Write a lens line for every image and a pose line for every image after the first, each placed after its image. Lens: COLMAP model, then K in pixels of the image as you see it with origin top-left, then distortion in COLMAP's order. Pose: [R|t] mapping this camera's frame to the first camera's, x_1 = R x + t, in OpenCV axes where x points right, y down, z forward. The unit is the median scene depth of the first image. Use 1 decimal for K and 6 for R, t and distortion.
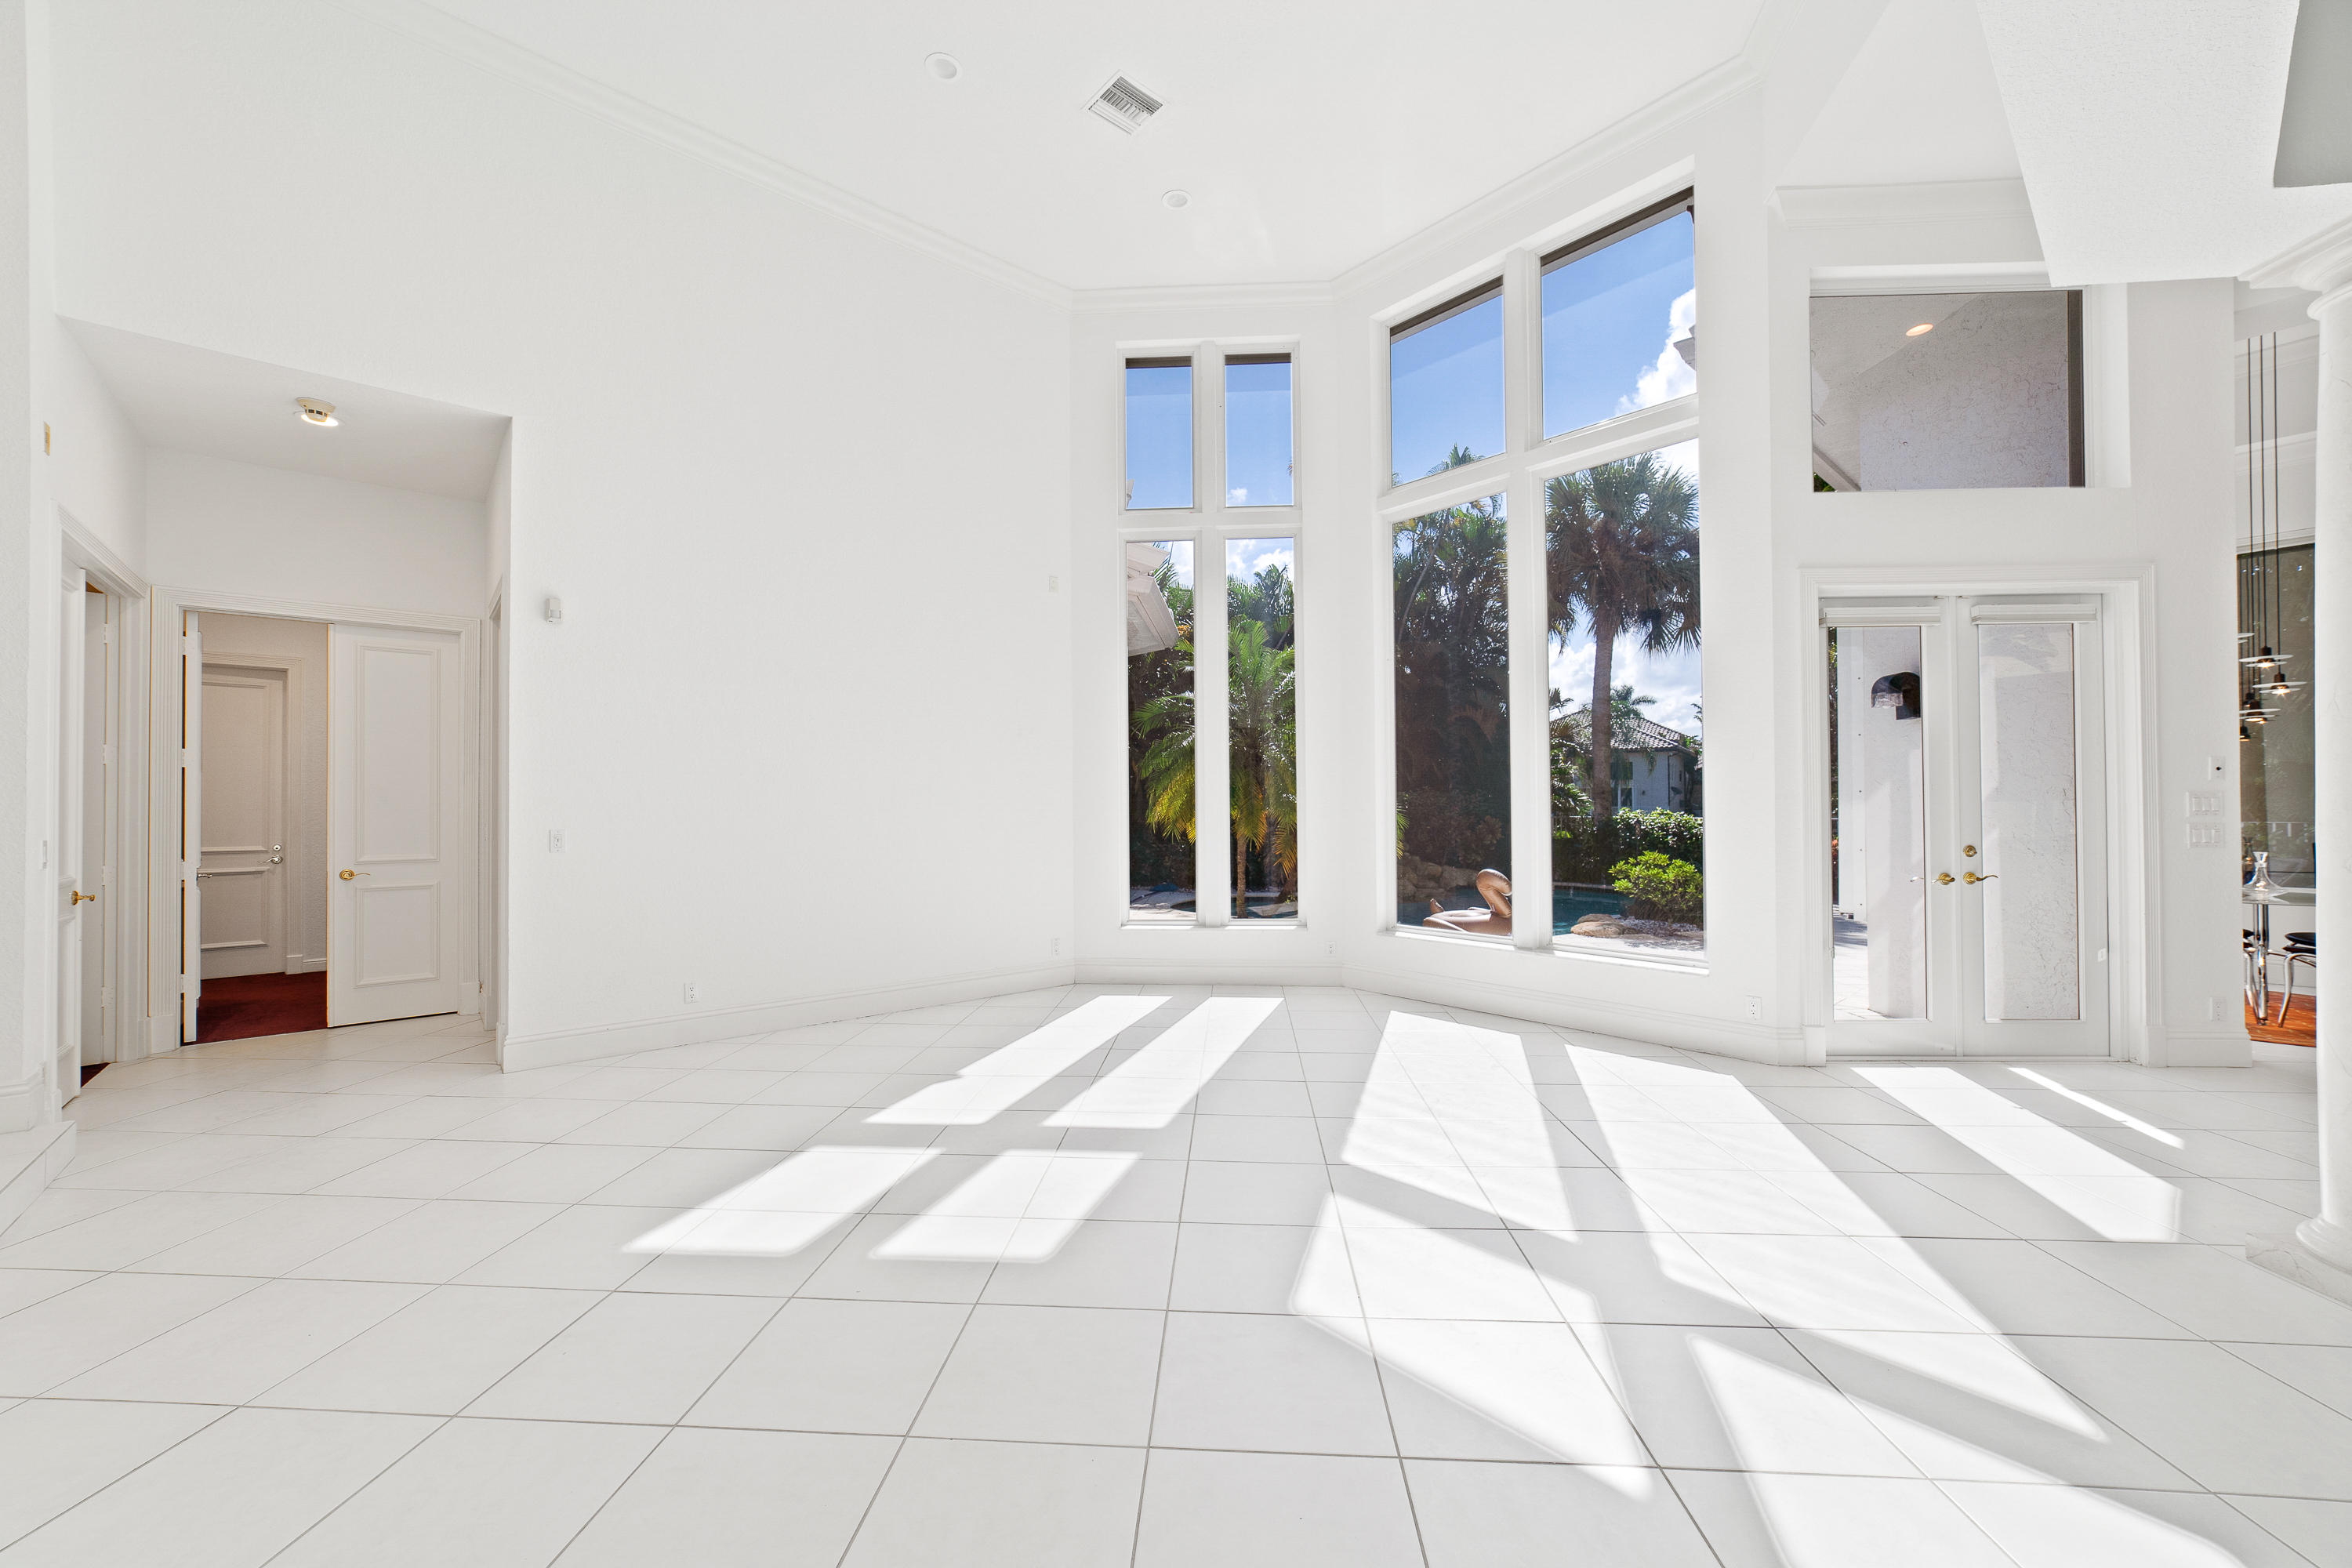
lens RADIAL K [[902.1, 0, 1176.0], [0, 902.1, 784.0], [0, 0, 1]] dist [-0.027794, 0.000071]
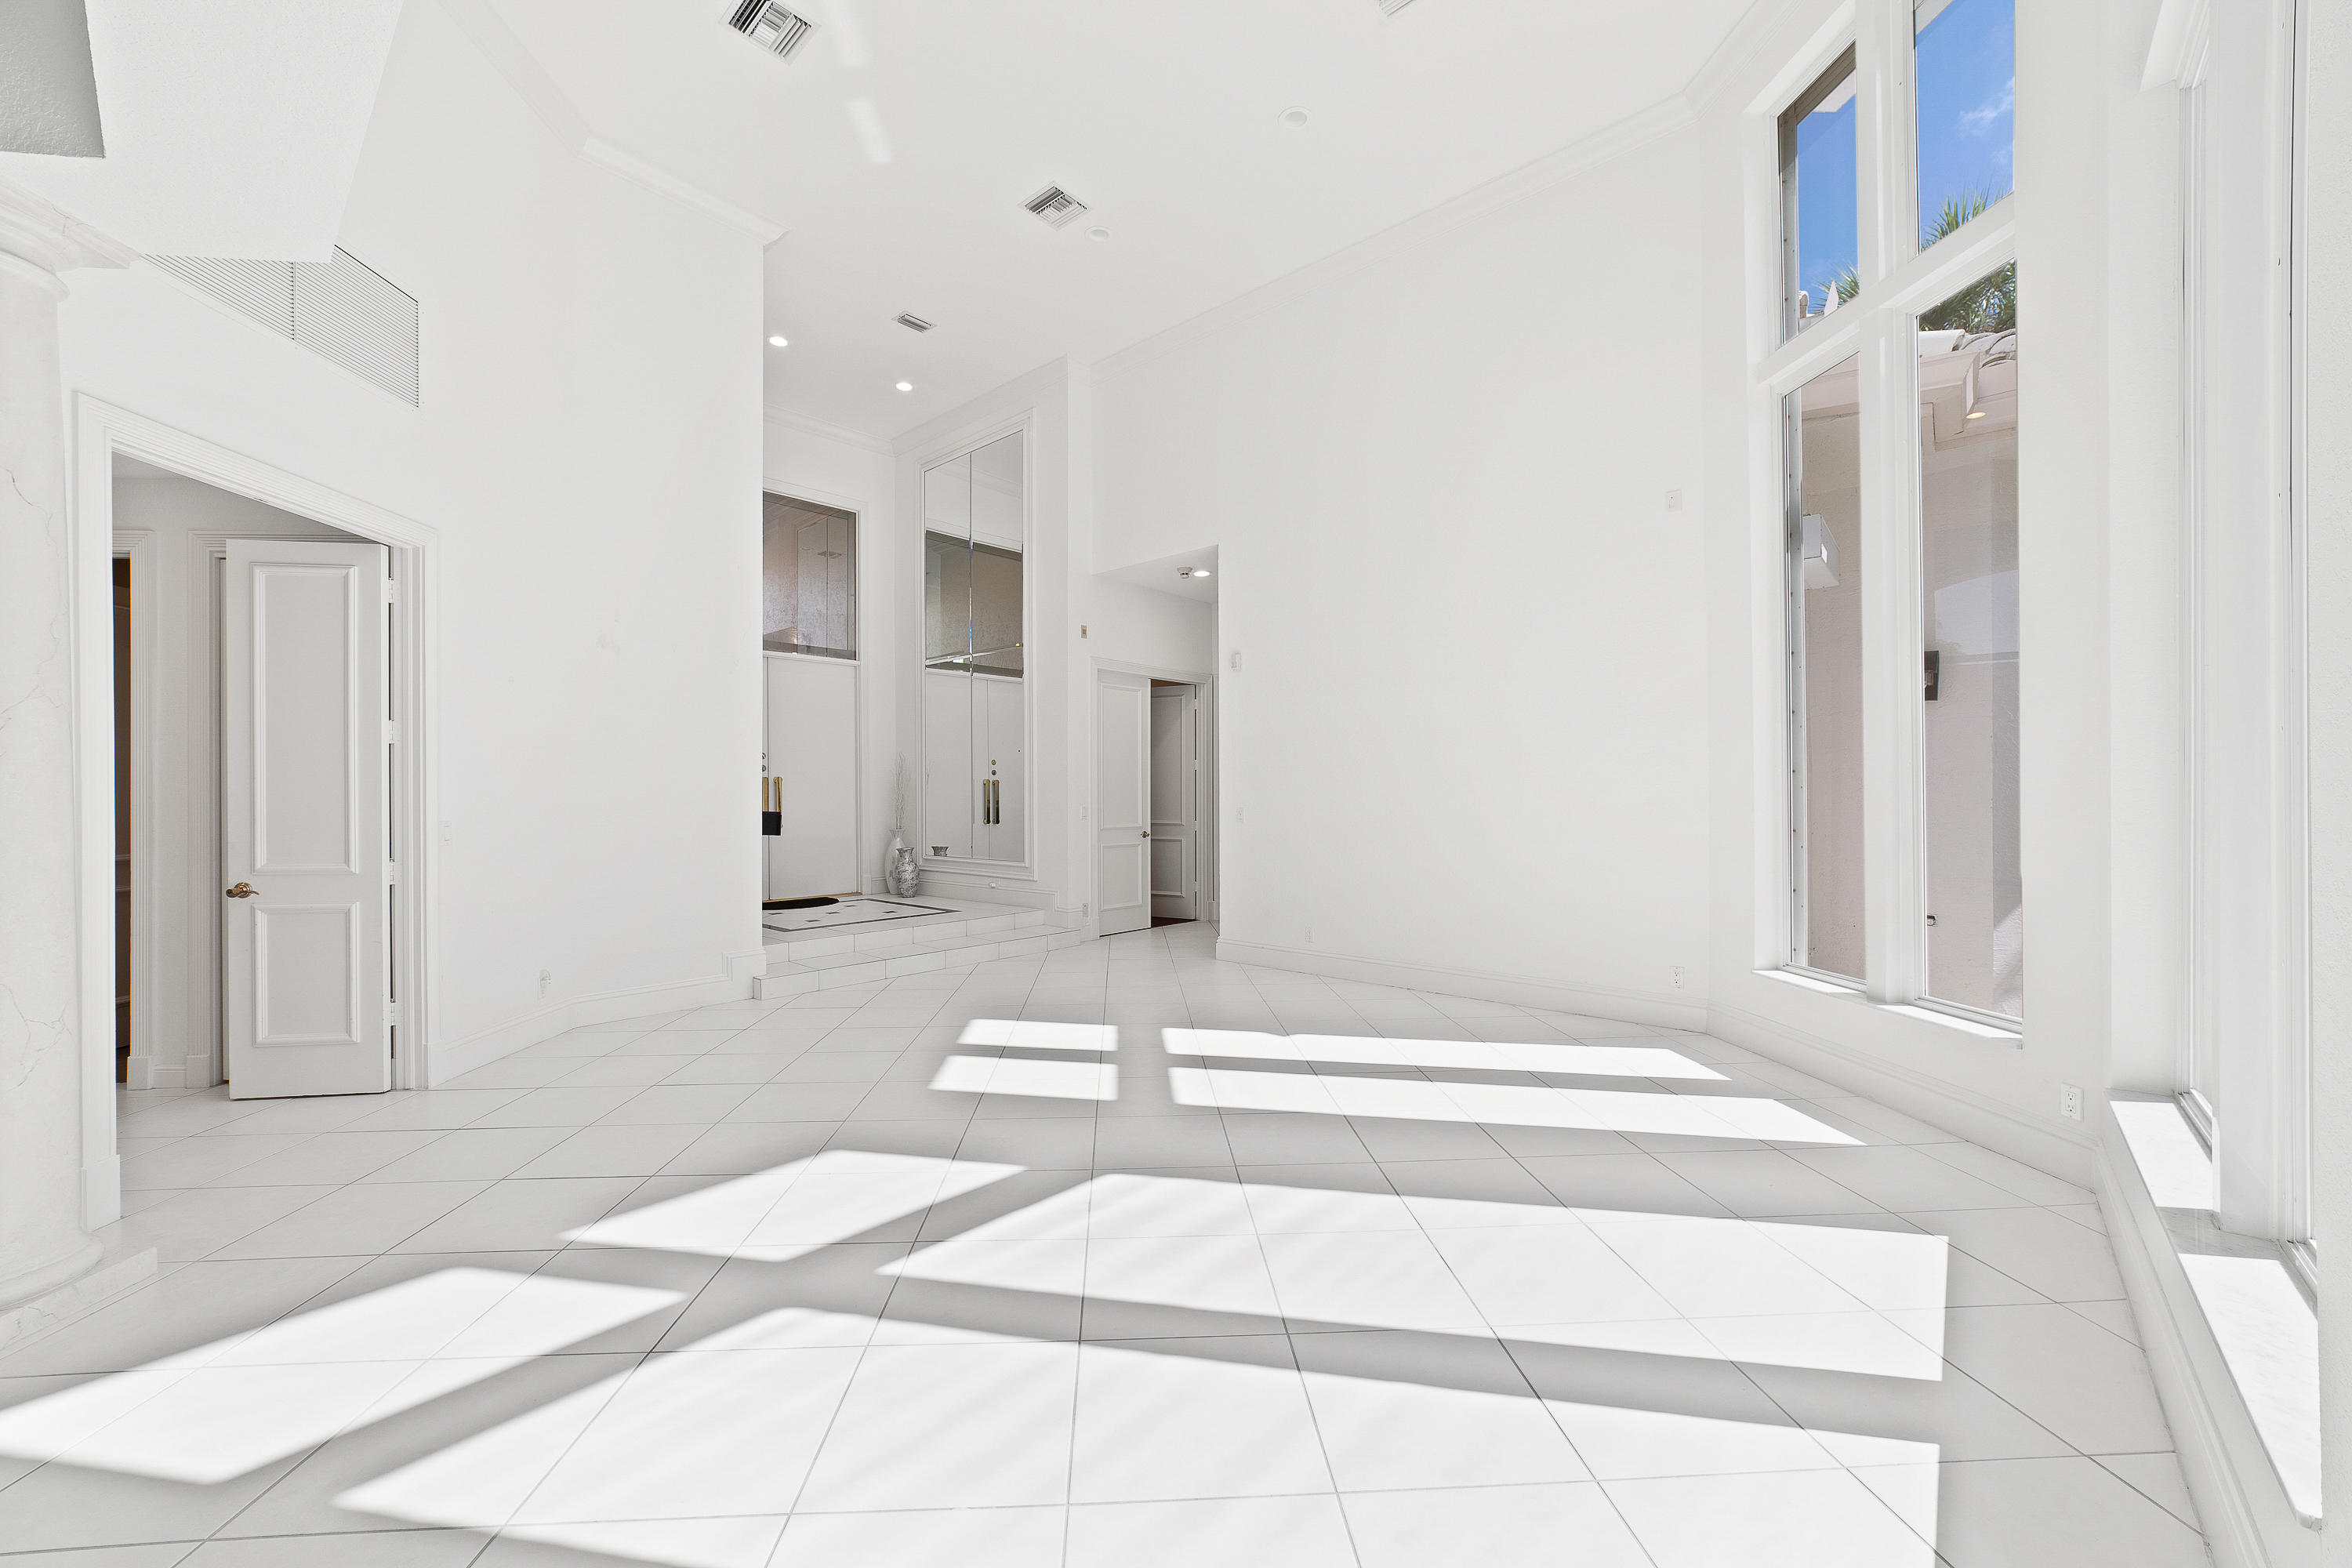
lens RADIAL K [[902.1, 0, 1176.0], [0, 902.1, 784.0], [0, 0, 1]] dist [-0.027794, 0.000071]
pose [[0.134011, -0.001365, -0.990979, 0.998849], [0.020126, 0.999797, 0.001344, 0.008898], [0.990775, -0.020124, 0.134012, 0.846267]]
